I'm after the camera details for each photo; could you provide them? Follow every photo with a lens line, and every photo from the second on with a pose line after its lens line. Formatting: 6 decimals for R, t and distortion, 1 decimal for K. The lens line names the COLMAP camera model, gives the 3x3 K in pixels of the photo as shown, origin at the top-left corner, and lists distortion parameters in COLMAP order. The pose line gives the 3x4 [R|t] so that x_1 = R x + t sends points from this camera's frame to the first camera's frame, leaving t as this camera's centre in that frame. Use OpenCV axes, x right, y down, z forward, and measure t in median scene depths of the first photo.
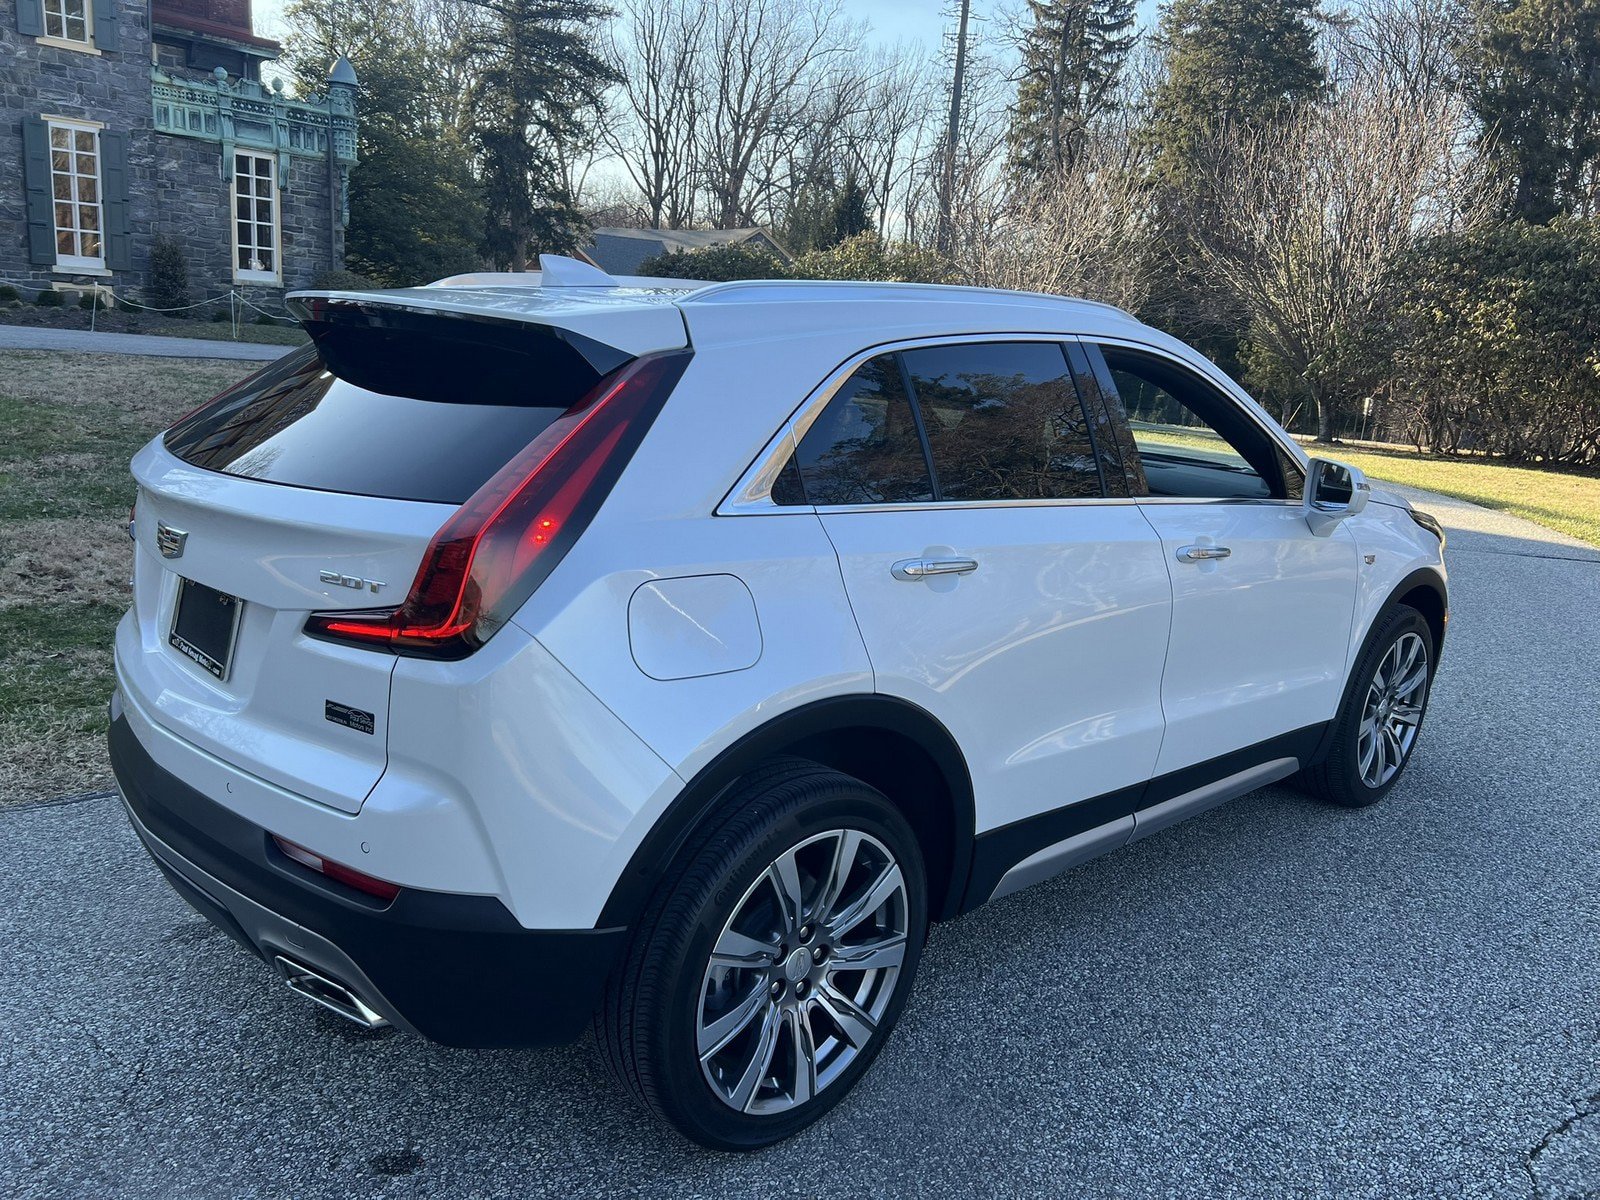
lens RADIAL K [[1219.3, 0, 800.0], [0, 1219.3, 600.0], [0, 0, 1]] dist [0.068011, -0.074815]
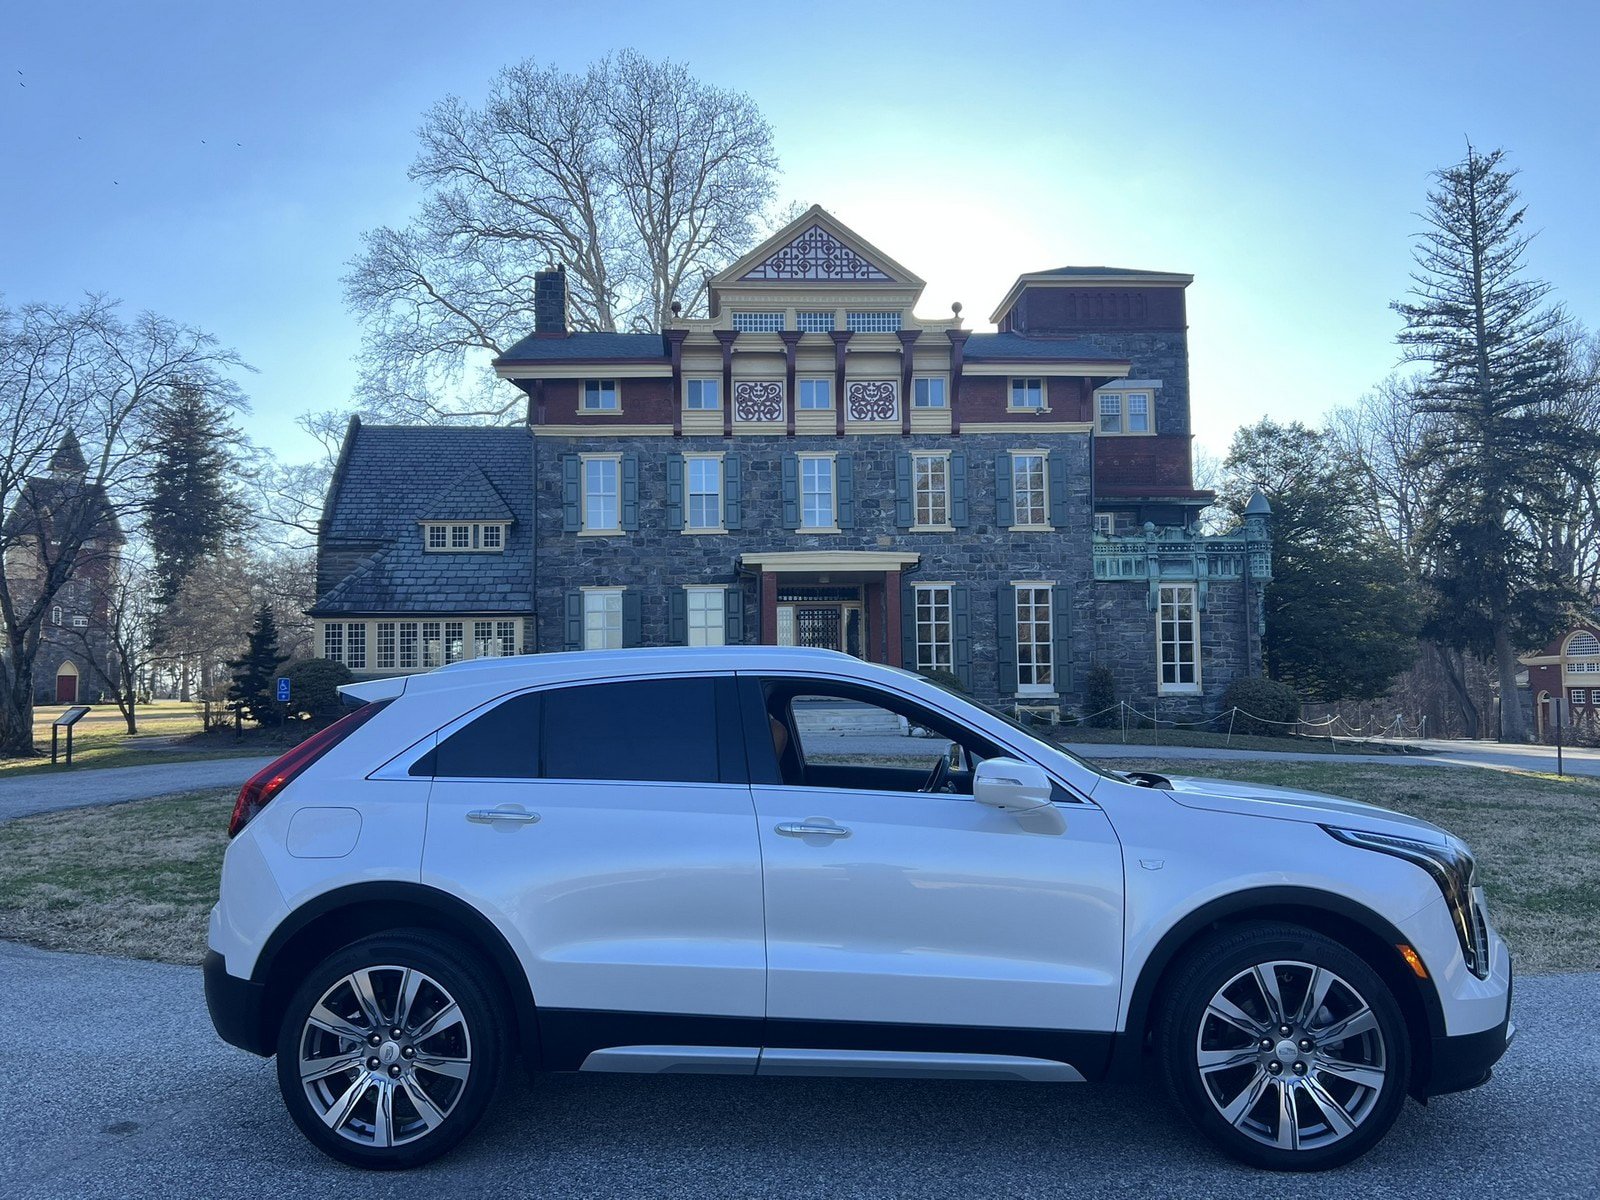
lens RADIAL K [[1220.4, 0, 789.4], [0, 1220.4, 602.1], [0, 0, 1]] dist [0.058966, -0.064470]
pose [[0.669529, -0.133414, -0.730706, 0.153590], [-0.109682, 0.955196, -0.274901, 0.010362], [0.734643, 0.264199, 0.624899, 0.017355]]
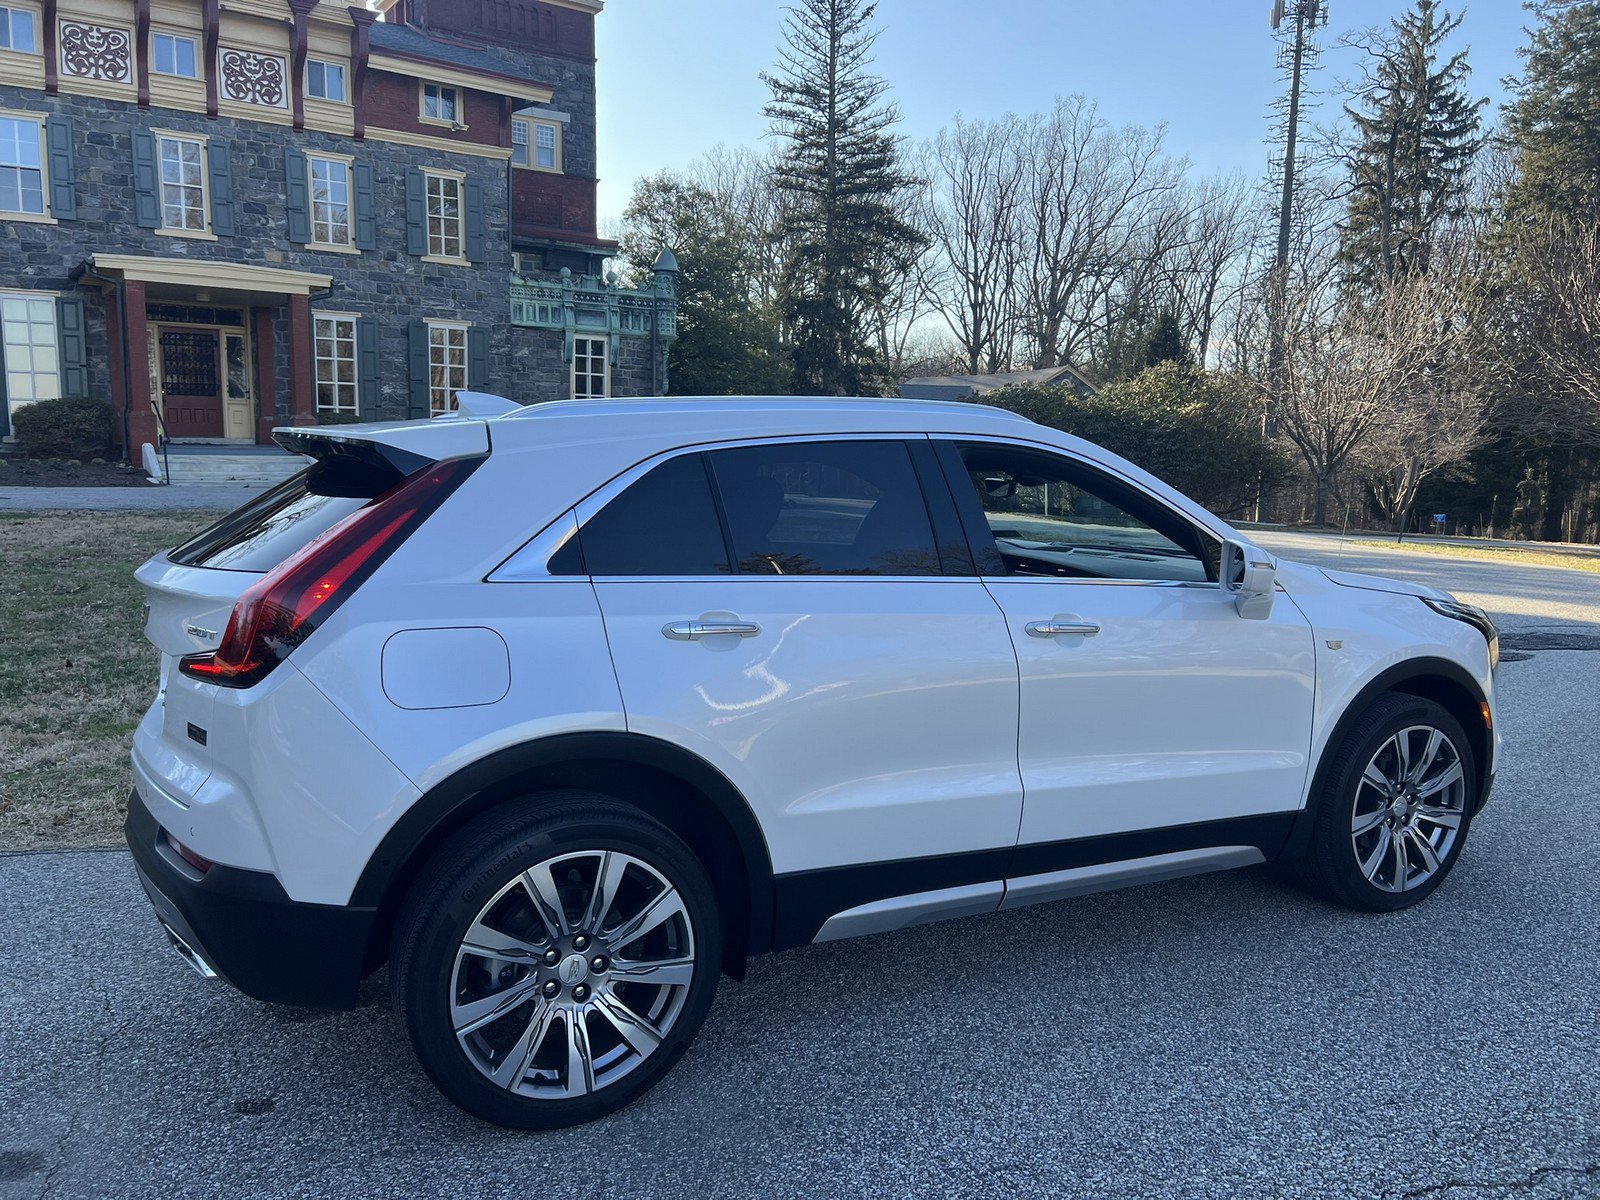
lens RADIAL K [[1220.4, 0, 789.4], [0, 1220.4, 602.1], [0, 0, 1]] dist [0.058966, -0.064470]
pose [[0.960348, -0.018105, -0.278214, 0.048206], [-0.013192, 0.993821, -0.110212, 0.007069], [0.278490, 0.109512, 0.954175, -0.008310]]
